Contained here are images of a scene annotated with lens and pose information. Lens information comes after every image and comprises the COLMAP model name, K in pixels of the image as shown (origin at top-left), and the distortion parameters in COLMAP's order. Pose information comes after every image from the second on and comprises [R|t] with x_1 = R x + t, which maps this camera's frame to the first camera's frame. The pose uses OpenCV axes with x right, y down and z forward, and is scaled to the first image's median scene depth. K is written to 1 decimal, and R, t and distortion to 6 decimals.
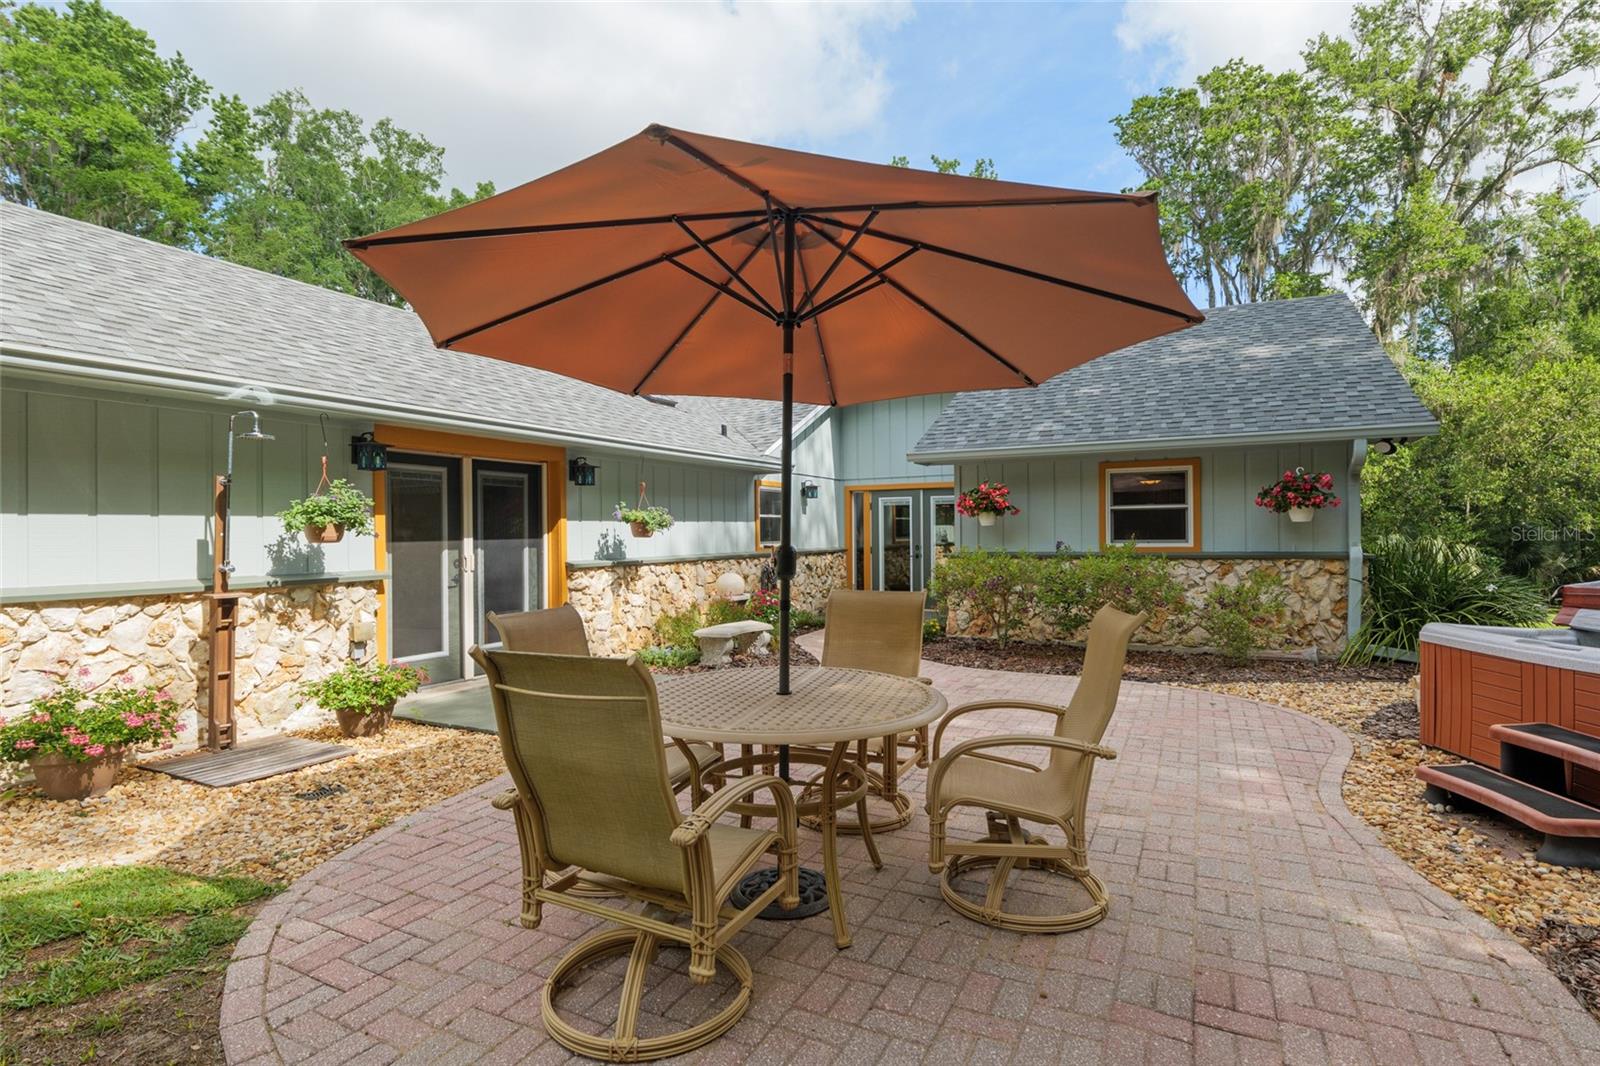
lens RADIAL K [[801.0, 0, 800.0], [0, 801.0, 533.0], [0, 0, 1]] dist [-0.000926, -0.000256]
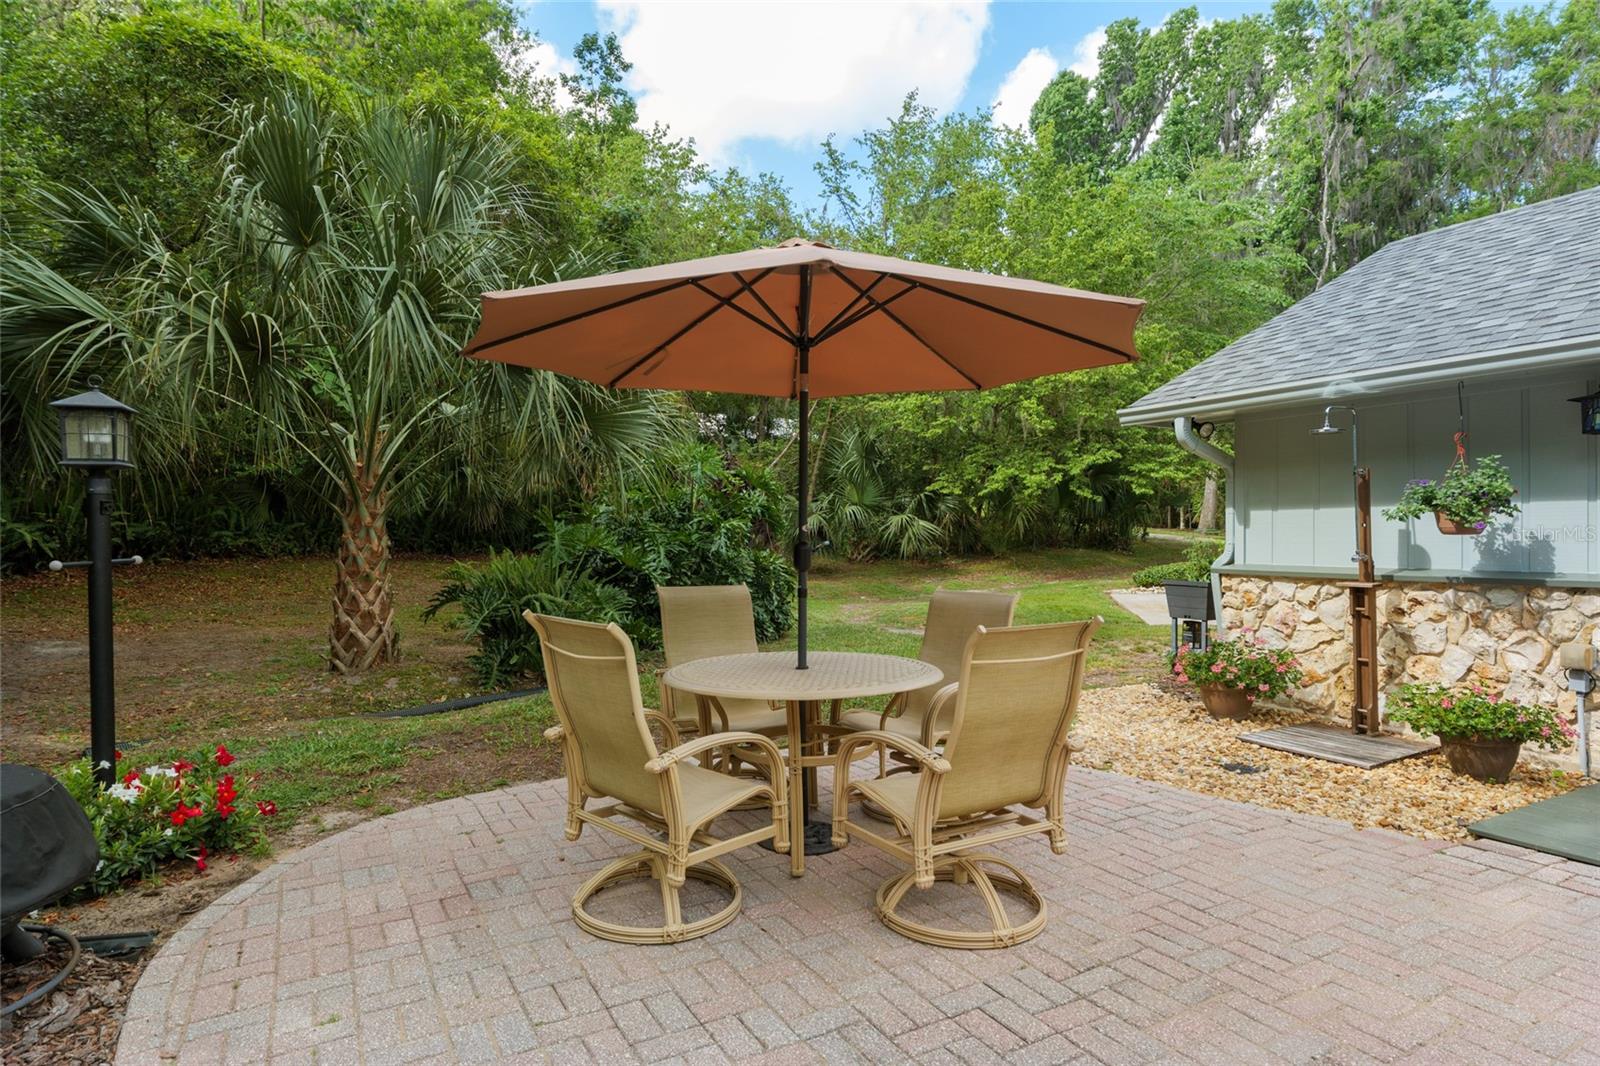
lens RADIAL K [[891.8, 0, 800.0], [0, 891.8, 533.0], [0, 0, 1]] dist [0.000922, 0.000790]
pose [[-0.539838, 0.012328, -0.841679, 0.606956], [0.010791, 0.999912, 0.007724, -0.004325], [0.841700, -0.004913, -0.539923, 0.961208]]
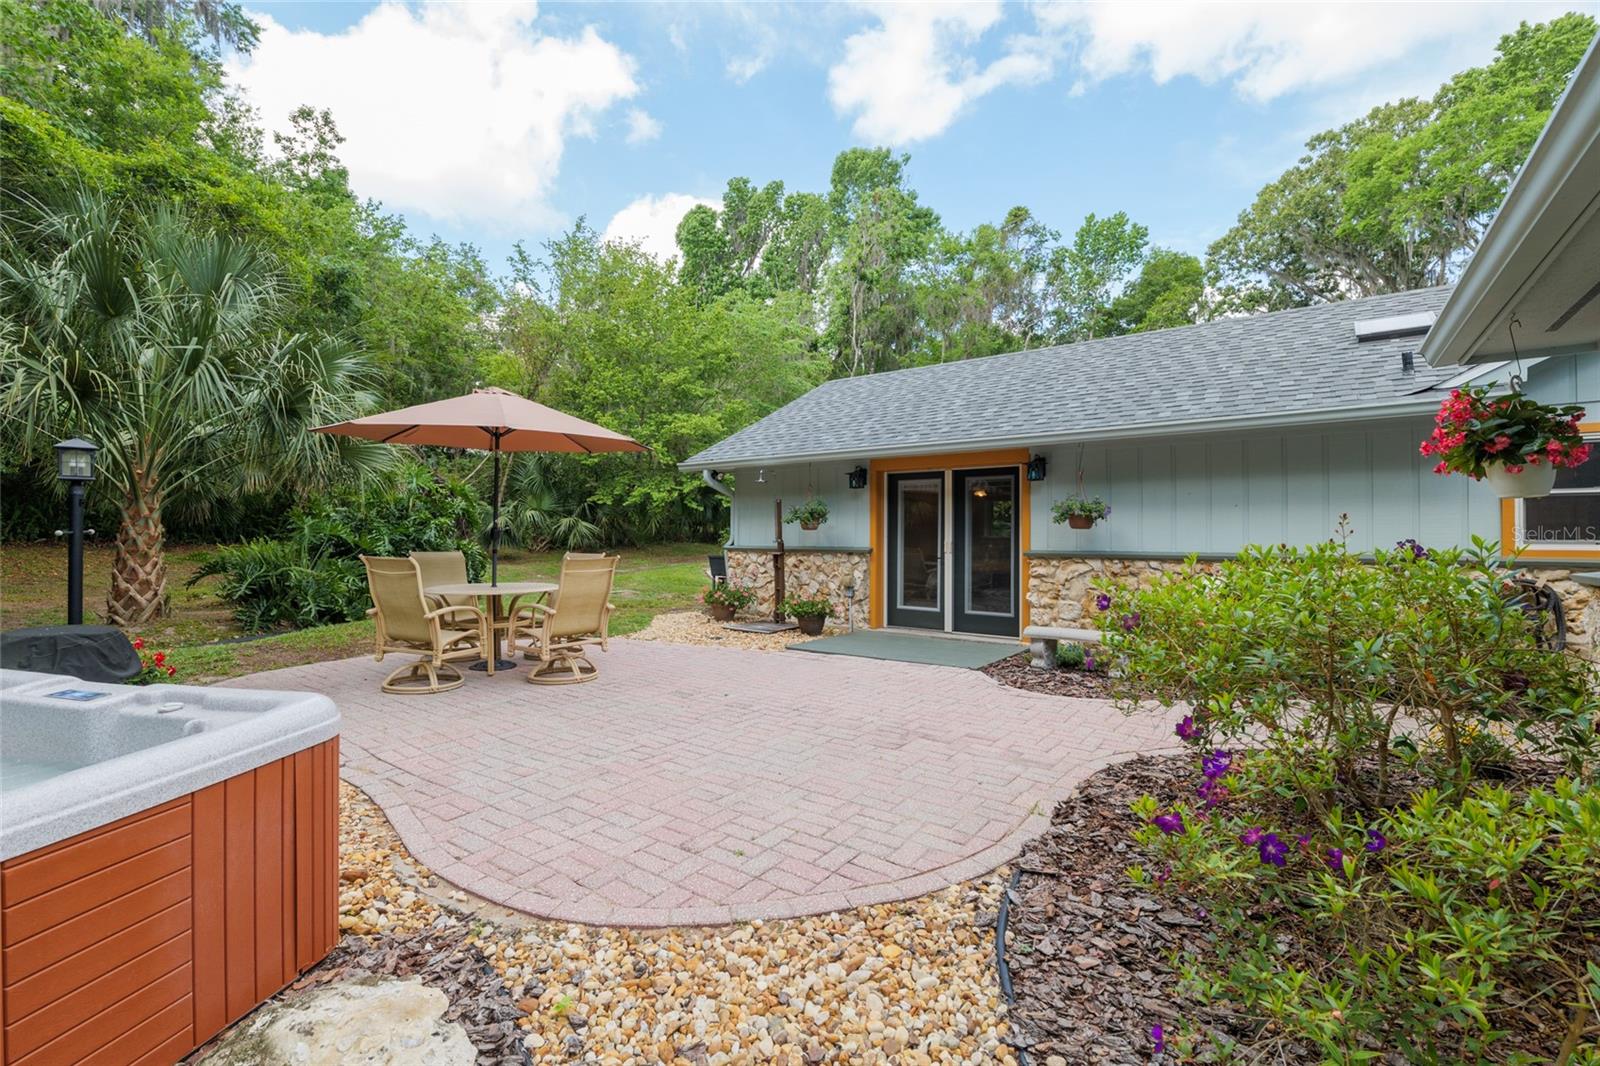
lens RADIAL K [[707.9, 0, 798.3], [0, 707.9, 526.2], [0, 0, 1]] dist [-0.008871, -0.000362]
pose [[-0.157253, -0.002846, -0.987554, 1.140702], [-0.004002, 0.999989, -0.002245, 0.007876], [0.987550, 0.003599, -0.157263, 1.294311]]
